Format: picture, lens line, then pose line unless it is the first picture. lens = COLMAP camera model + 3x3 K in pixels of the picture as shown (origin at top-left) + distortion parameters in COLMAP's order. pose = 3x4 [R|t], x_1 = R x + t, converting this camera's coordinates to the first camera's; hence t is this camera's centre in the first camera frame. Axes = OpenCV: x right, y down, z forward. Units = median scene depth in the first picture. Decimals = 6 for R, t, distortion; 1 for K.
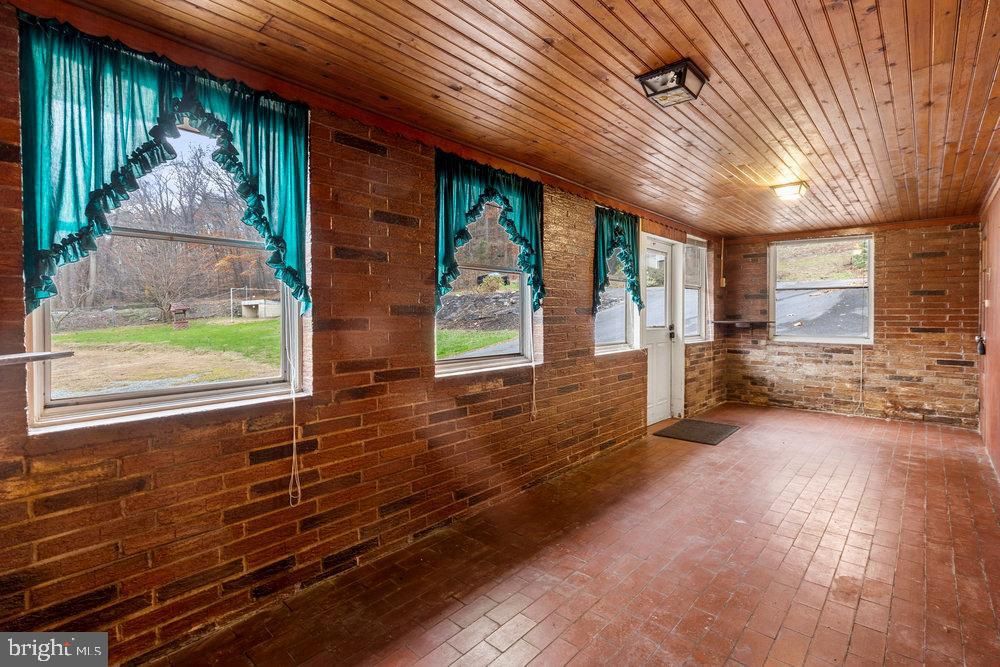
lens RADIAL K [[453.6, 0, 506.8], [0, 453.6, 316.4], [0, 0, 1]] dist [-0.000334, -0.000478]
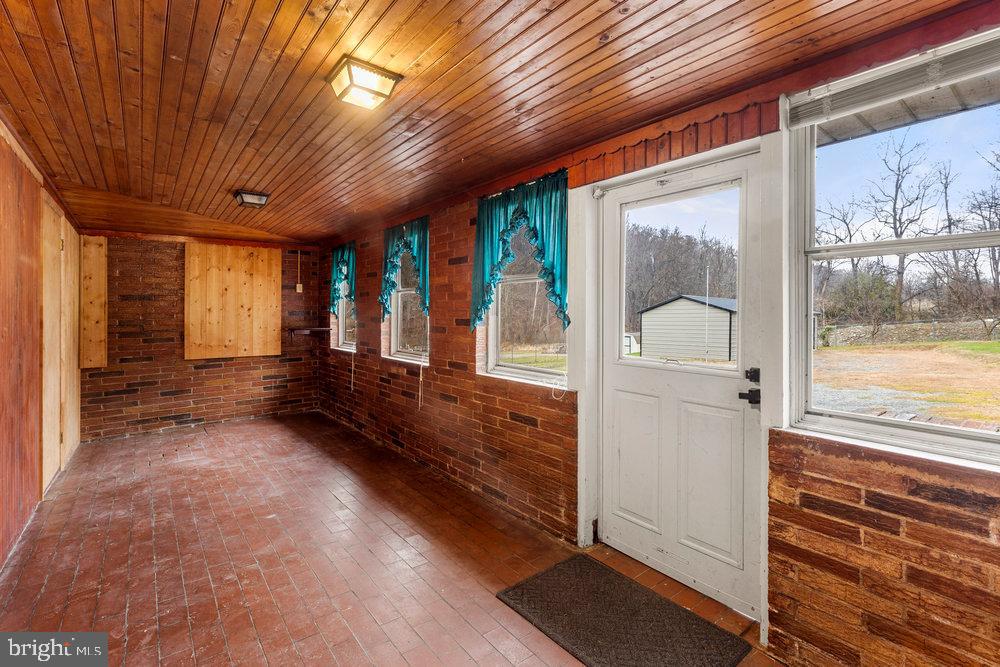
lens RADIAL K [[453.6, 0, 506.8], [0, 453.6, 316.4], [0, 0, 1]] dist [-0.000334, -0.000478]
pose [[-0.144834, 0.006553, -0.989434, 1.104621], [-0.016044, 0.999831, 0.008971, -0.033922], [0.989326, 0.017173, -0.144705, 1.253129]]
